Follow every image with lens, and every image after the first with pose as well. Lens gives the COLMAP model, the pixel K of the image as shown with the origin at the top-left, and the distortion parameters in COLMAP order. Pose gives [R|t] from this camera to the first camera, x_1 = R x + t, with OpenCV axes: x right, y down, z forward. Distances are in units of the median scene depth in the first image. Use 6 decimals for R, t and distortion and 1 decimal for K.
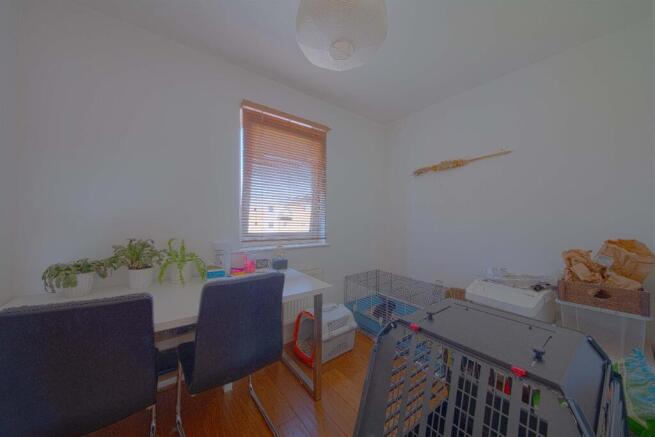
lens RADIAL K [[226.2, 0, 326.8], [0, 226.2, 215.9], [0, 0, 1]] dist [0.023450, -0.010165]
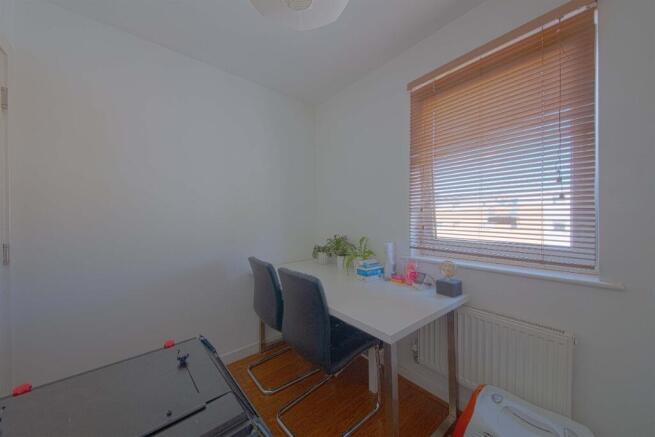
lens RADIAL K [[226.2, 0, 326.8], [0, 226.2, 215.9], [0, 0, 1]] dist [0.023450, -0.010165]
pose [[0.063446, -0.030569, -0.997517, 0.457945], [0.020184, 0.999366, -0.029342, 0.014492], [0.997781, -0.018272, 0.064023, 0.610850]]
